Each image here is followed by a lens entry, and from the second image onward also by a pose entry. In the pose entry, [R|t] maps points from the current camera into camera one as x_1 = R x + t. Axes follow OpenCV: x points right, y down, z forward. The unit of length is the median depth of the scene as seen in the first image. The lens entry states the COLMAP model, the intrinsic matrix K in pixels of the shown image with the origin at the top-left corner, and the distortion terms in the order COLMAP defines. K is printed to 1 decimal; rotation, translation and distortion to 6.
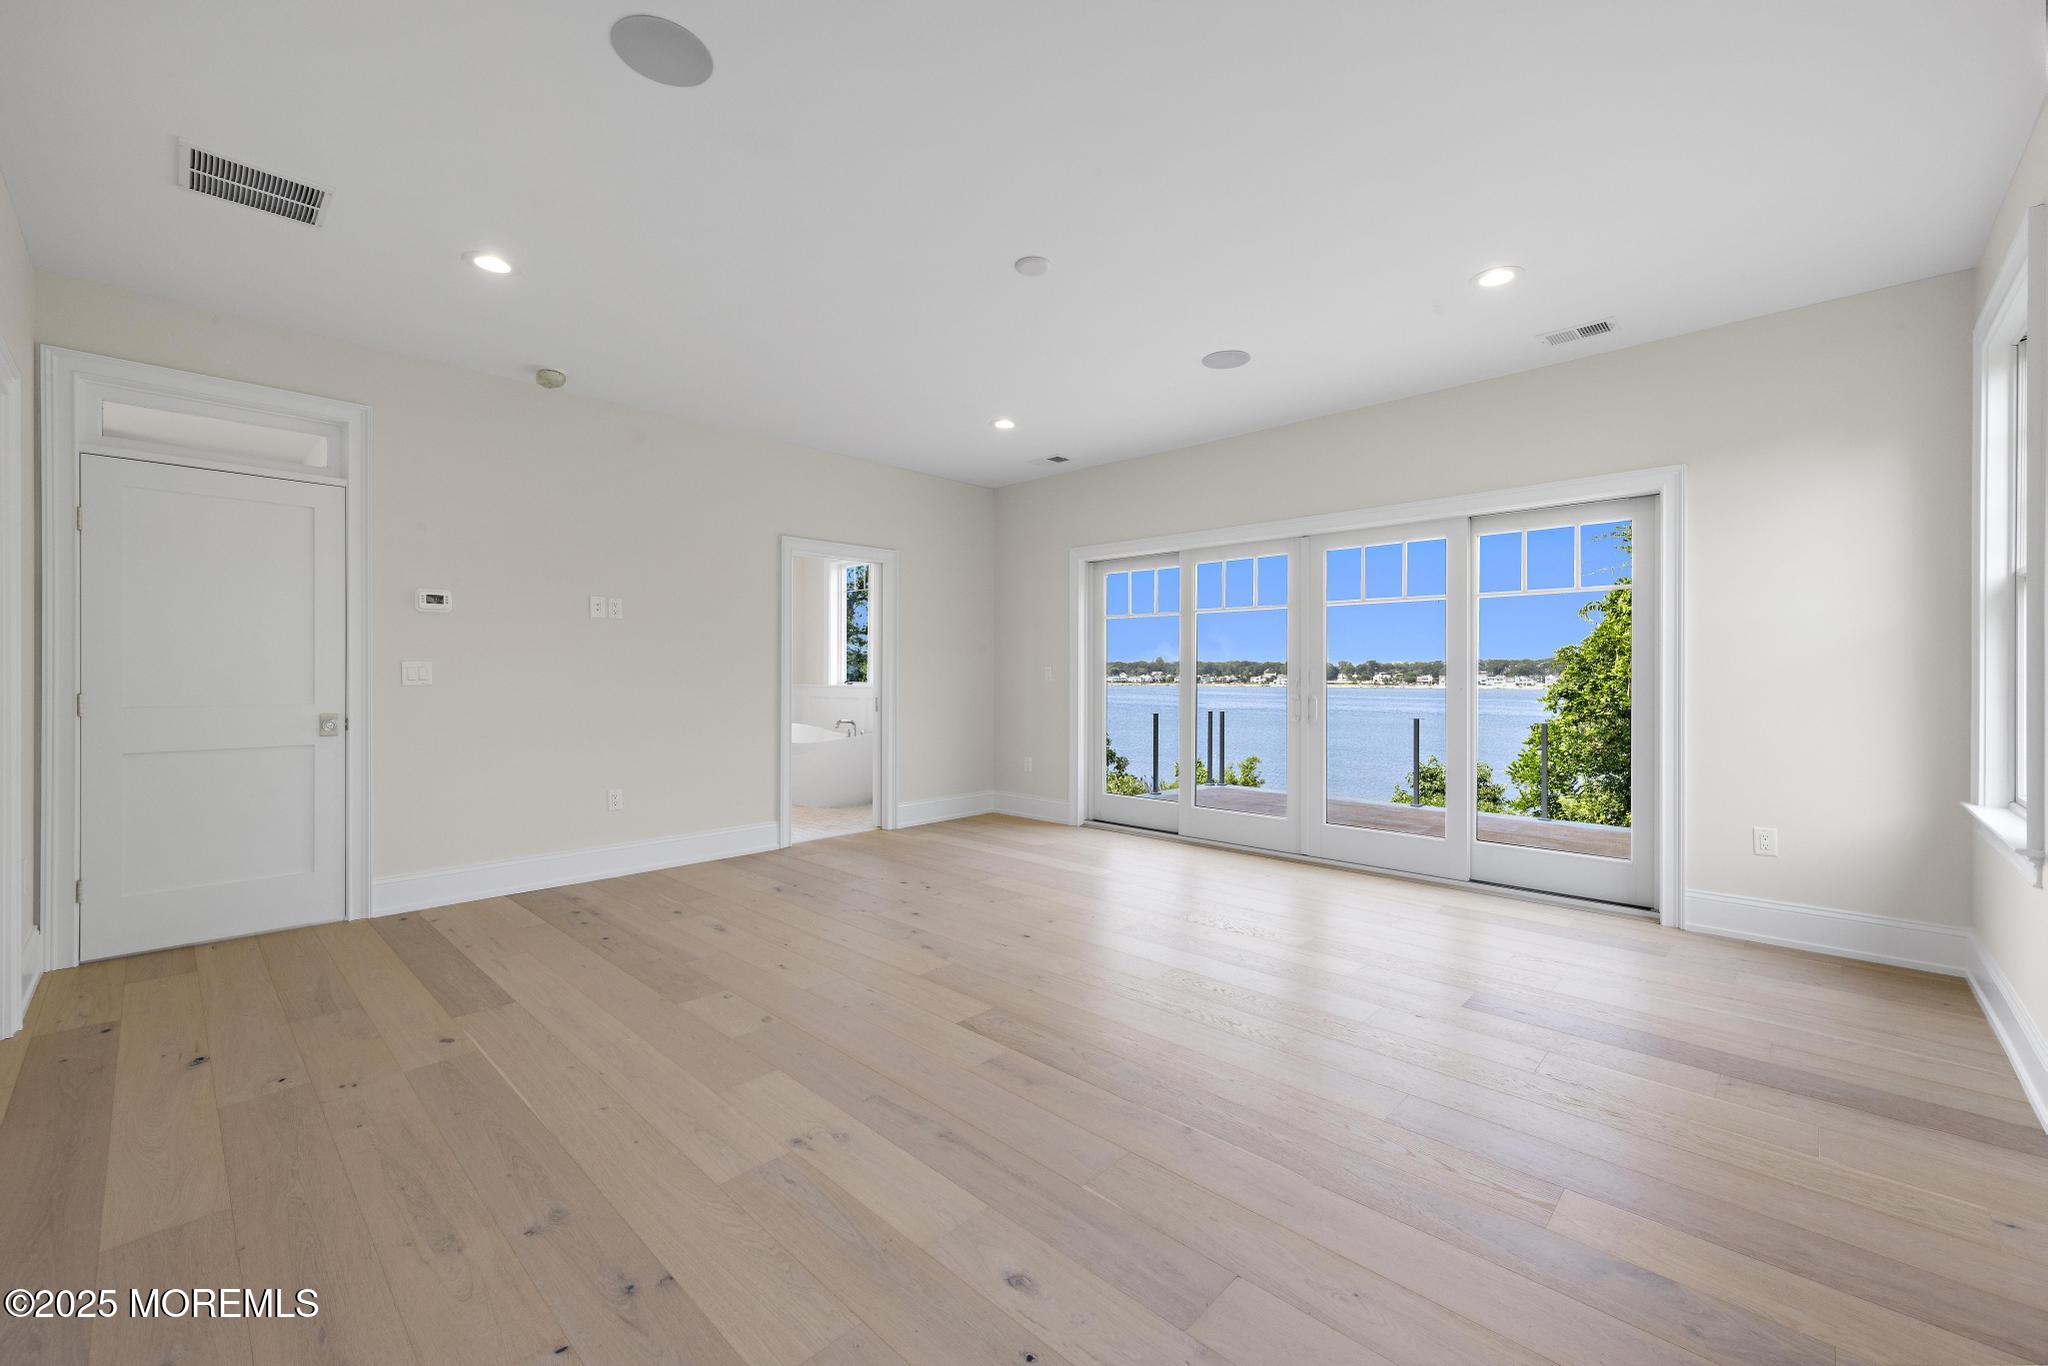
lens RADIAL K [[813.9, 0, 1017.3], [0, 813.9, 676.6], [0, 0, 1]] dist [0.010312, -0.000876]
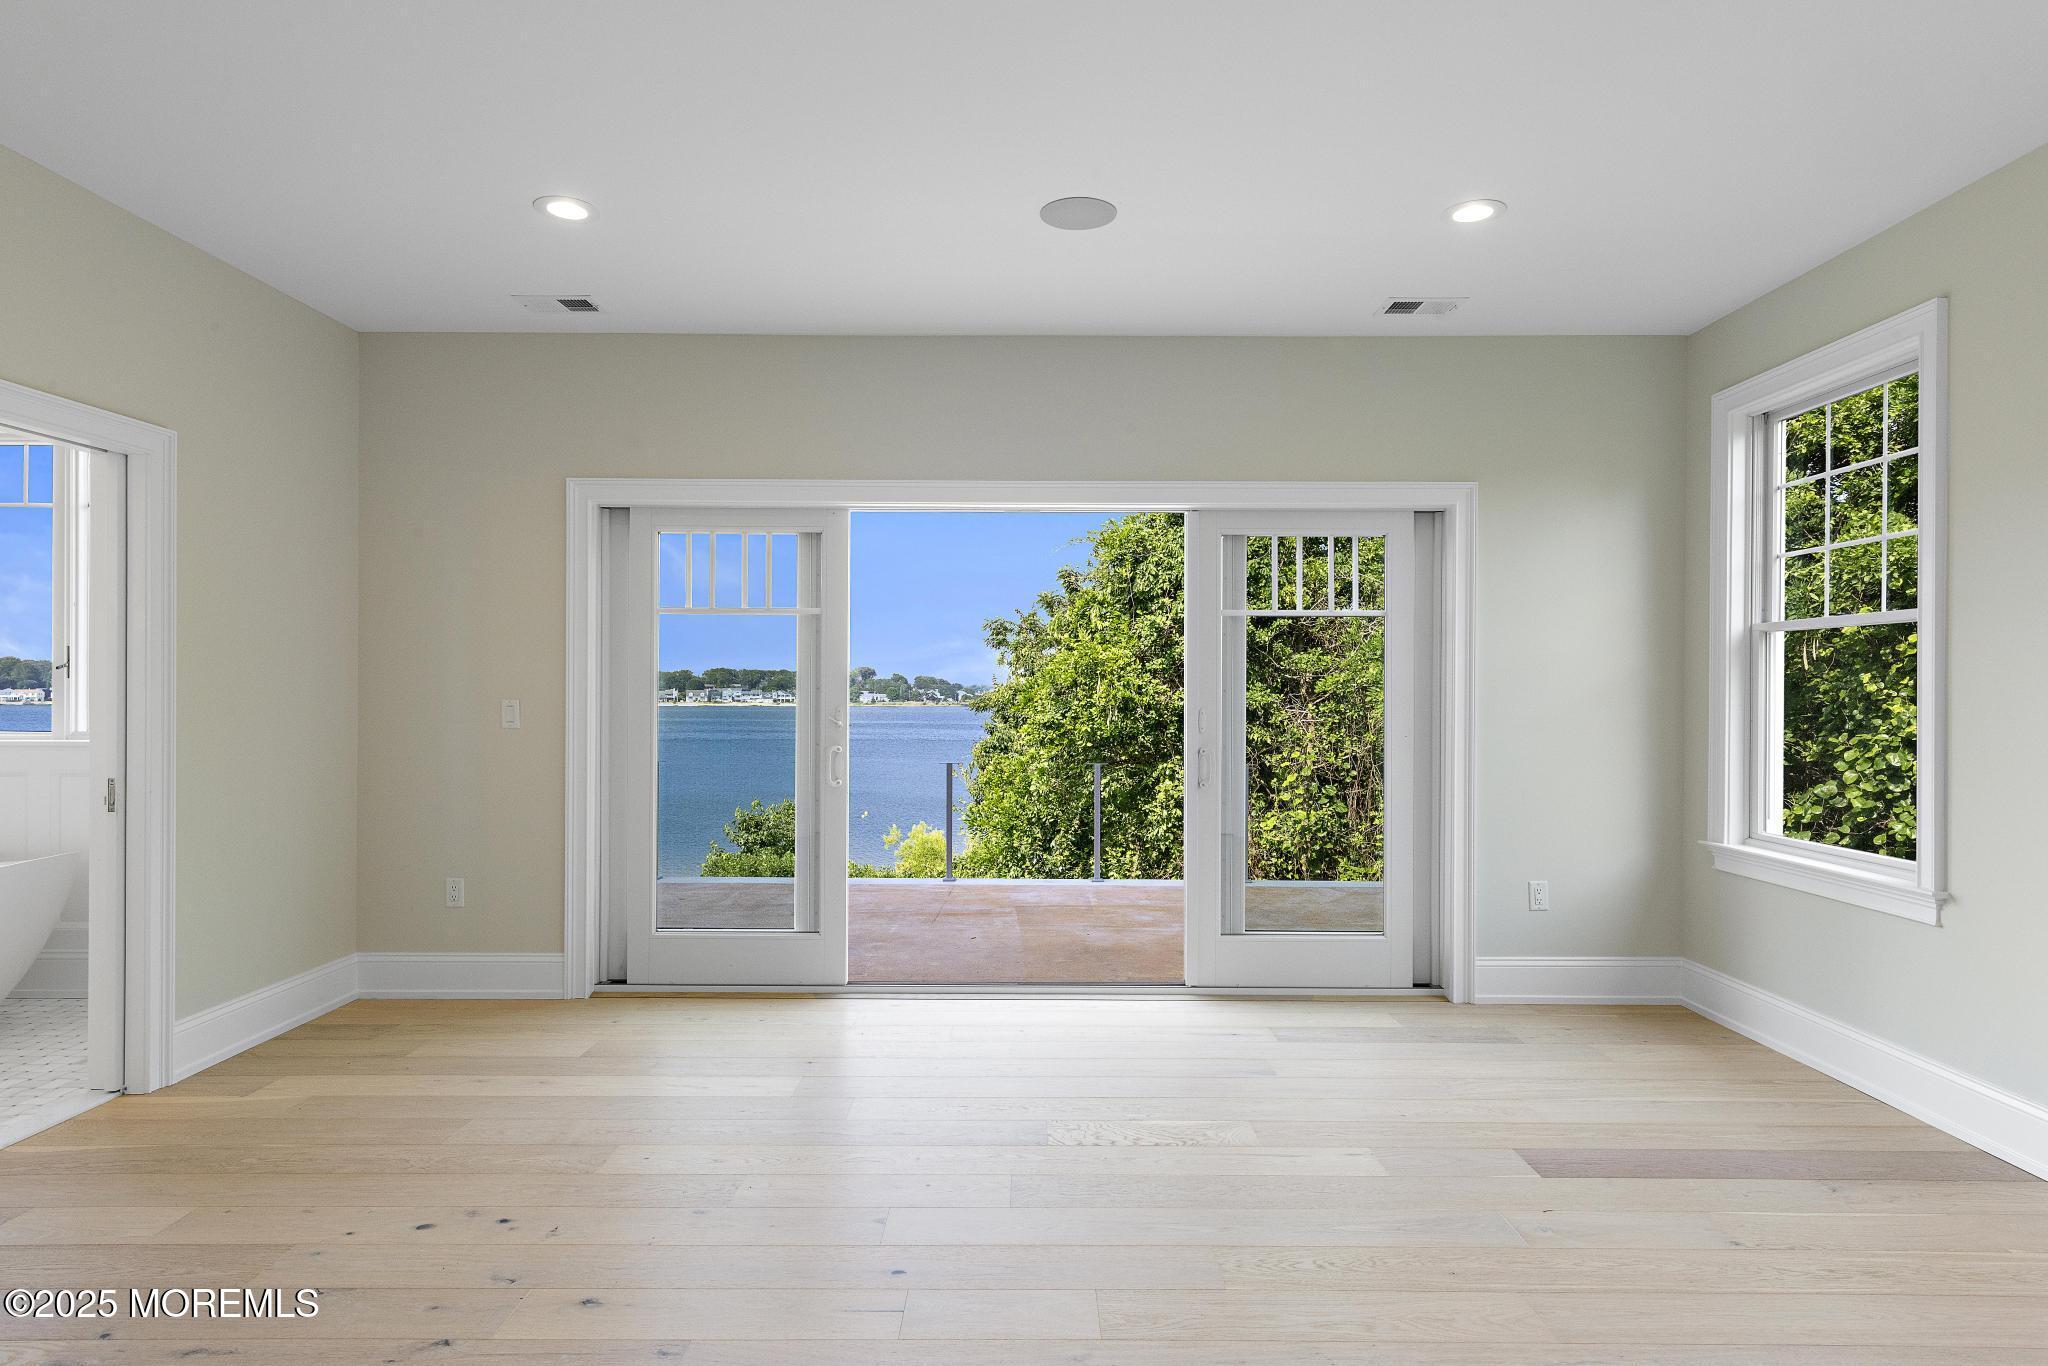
lens RADIAL K [[1143.6, 0, 1022.0], [0, 1143.6, 688.3], [0, 0, 1]] dist [0.004500, 0.000644]
pose [[0.722455, 0.002497, 0.691414, -0.406181], [-0.001033, 0.999996, -0.002532, -0.031414], [-0.691417, 0.001114, 0.722455, 0.441510]]
